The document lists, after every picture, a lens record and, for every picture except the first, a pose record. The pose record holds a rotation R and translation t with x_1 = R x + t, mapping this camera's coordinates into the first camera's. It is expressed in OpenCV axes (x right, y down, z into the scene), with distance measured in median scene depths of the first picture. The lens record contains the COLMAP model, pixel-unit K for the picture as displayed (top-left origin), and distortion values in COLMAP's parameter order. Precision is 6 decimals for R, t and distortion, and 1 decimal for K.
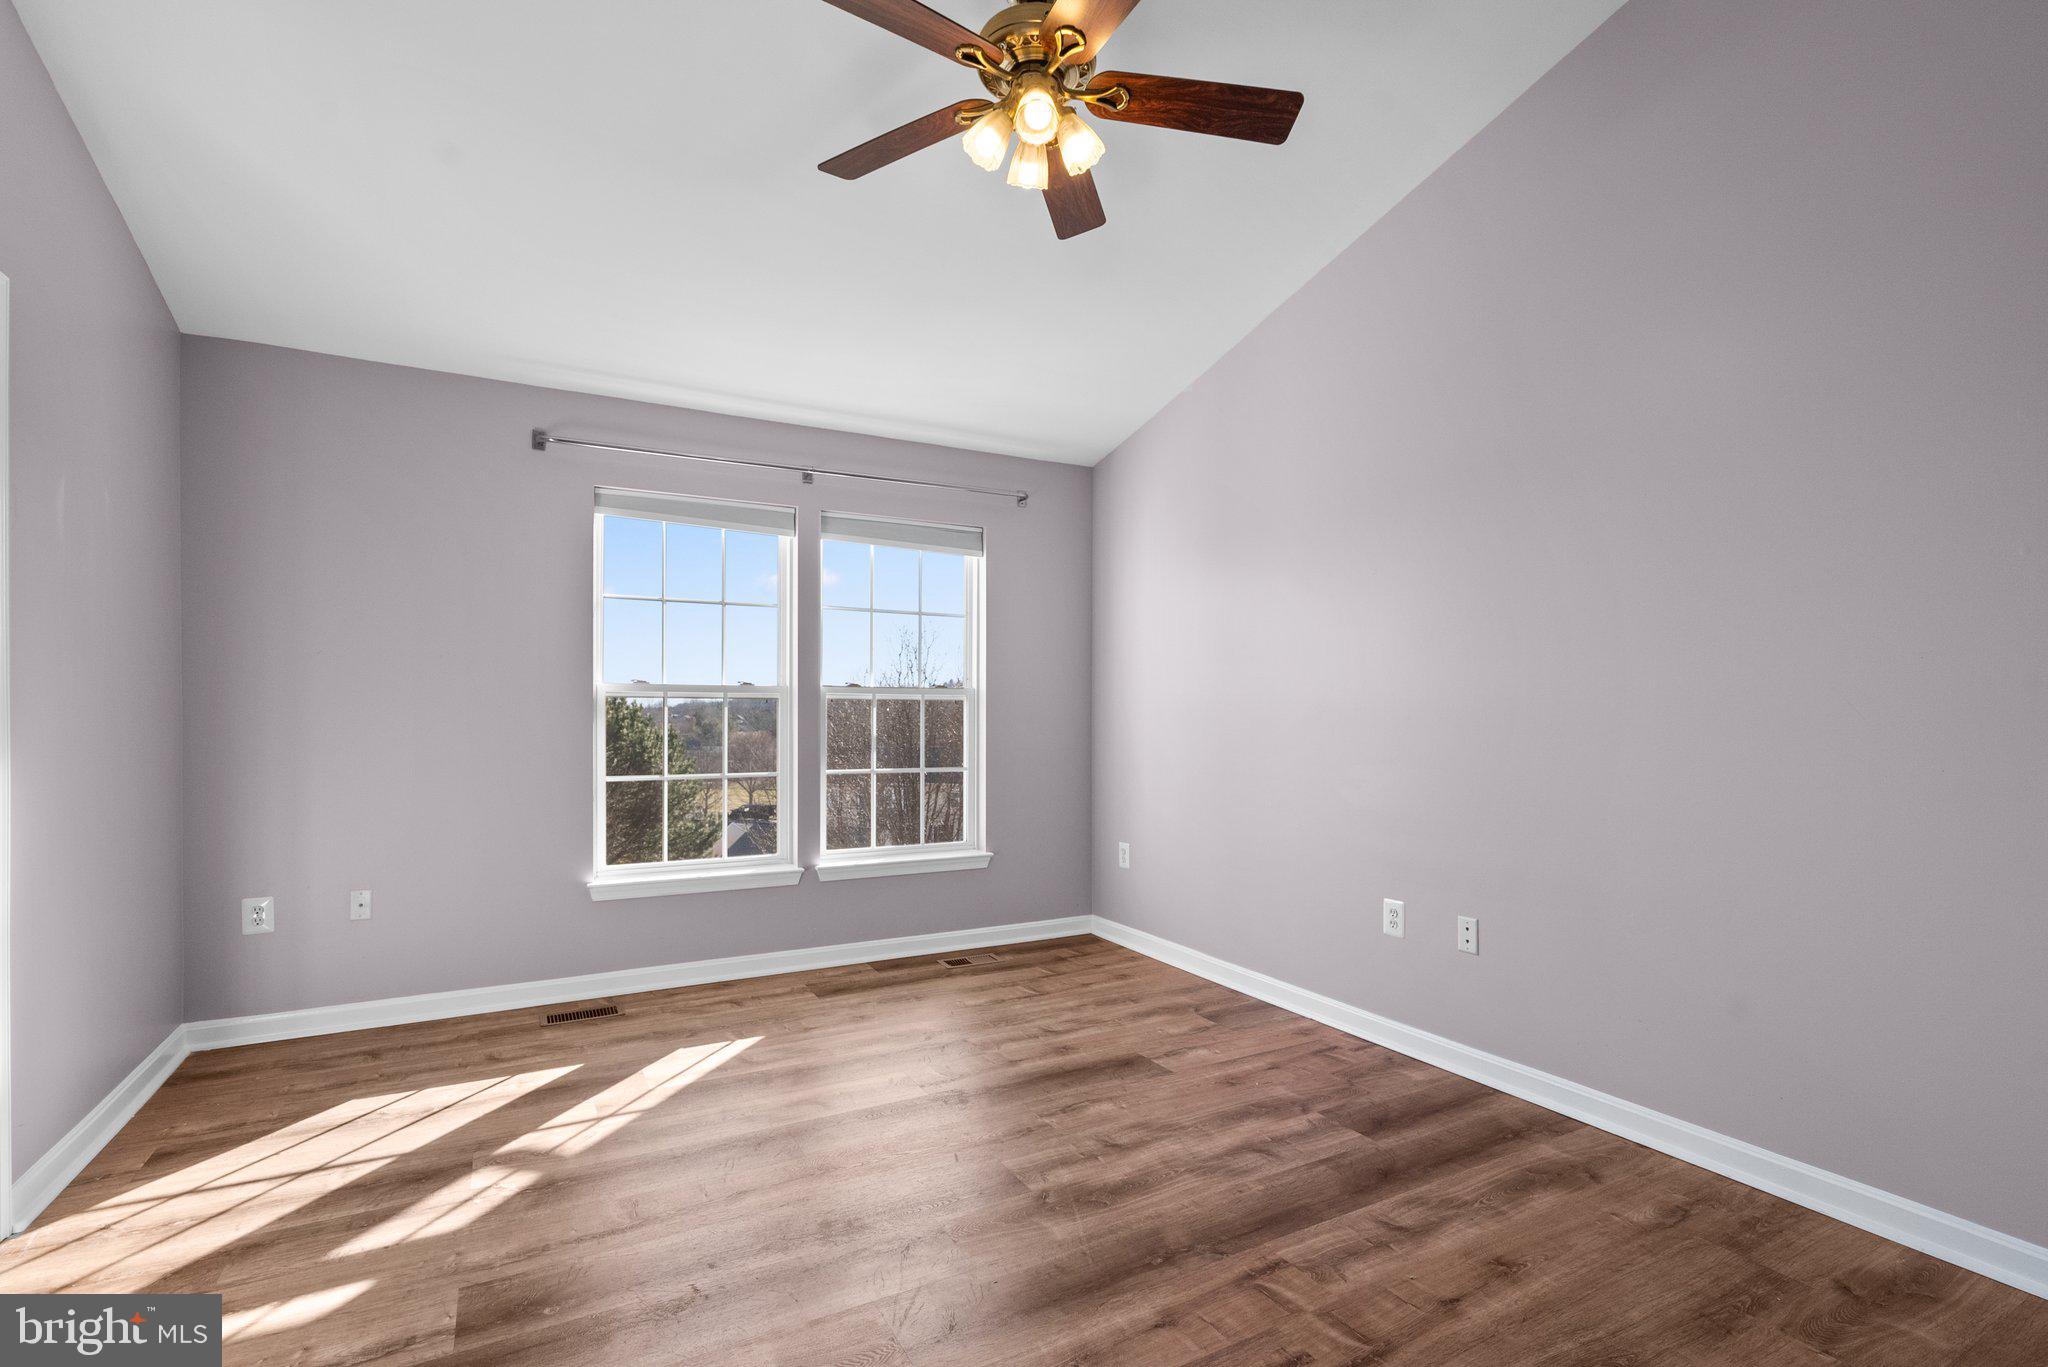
lens RADIAL K [[935.3, 0, 1025.0], [0, 935.3, 717.2], [0, 0, 1]] dist [-0.010468, 0.004370]
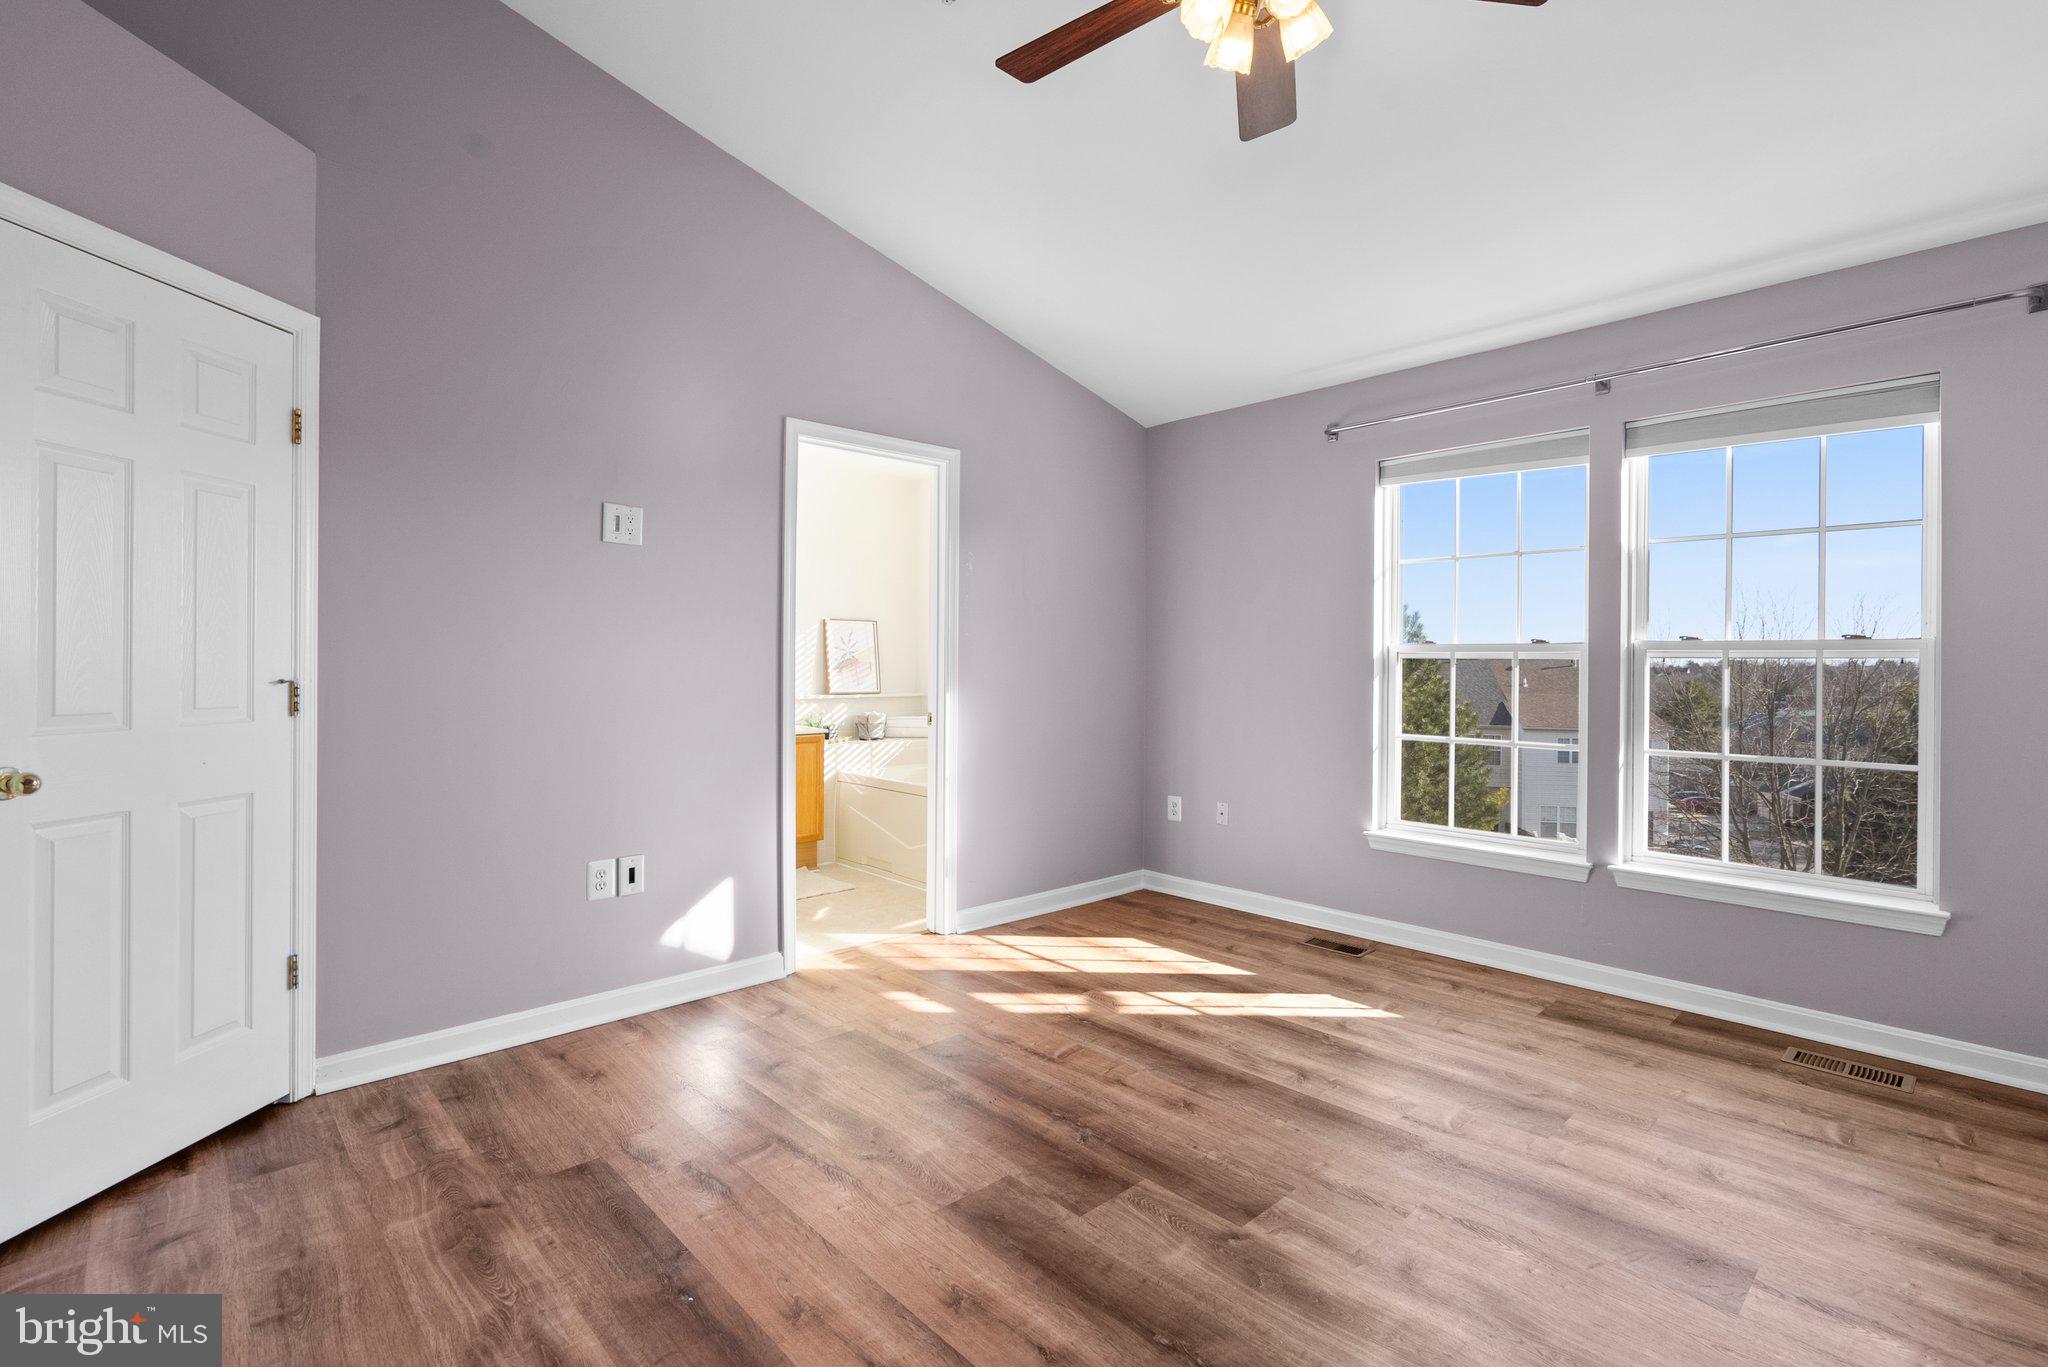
lens RADIAL K [[935.3, 0, 1039.4], [0, 935.3, 668.8], [0, 0, 1]] dist [-0.010468, 0.004370]
pose [[0.260807, 0.003107, -0.965386, 0.563417], [-0.013992, 0.999902, -0.000562, -0.003714], [0.965289, 0.013654, 0.260825, 0.419463]]
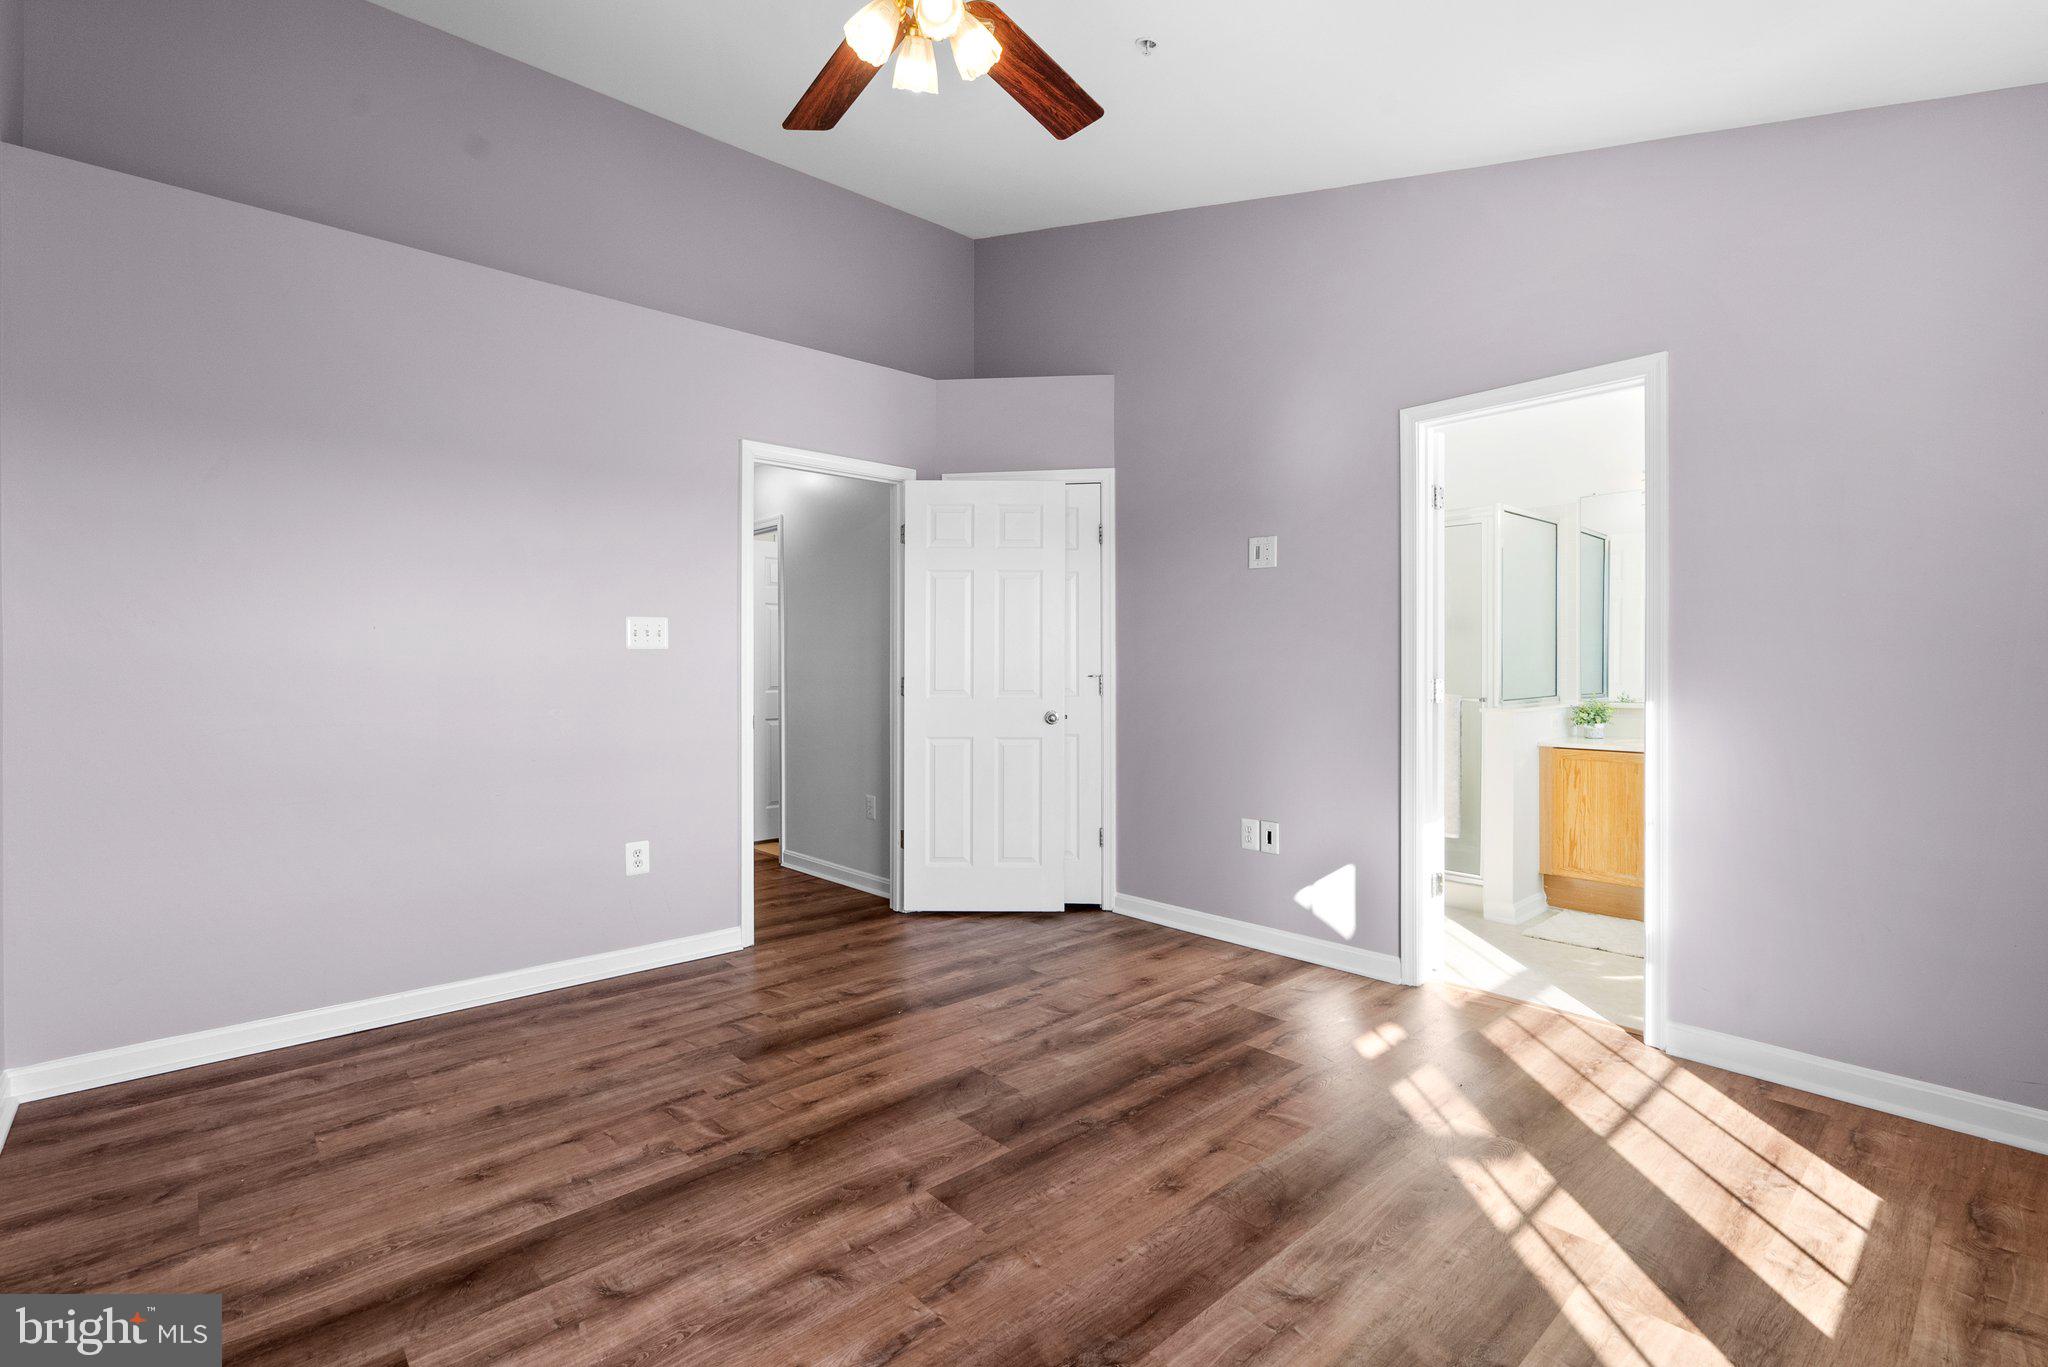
lens RADIAL K [[935.3, 0, 1031.9], [0, 935.3, 675.2], [0, 0, 1]] dist [-0.010468, 0.004370]
pose [[-0.971782, 0.003767, -0.235850, 0.086140], [-0.000395, 0.999845, 0.017598, -0.011287], [0.235880, 0.017195, -0.971630, 1.361743]]
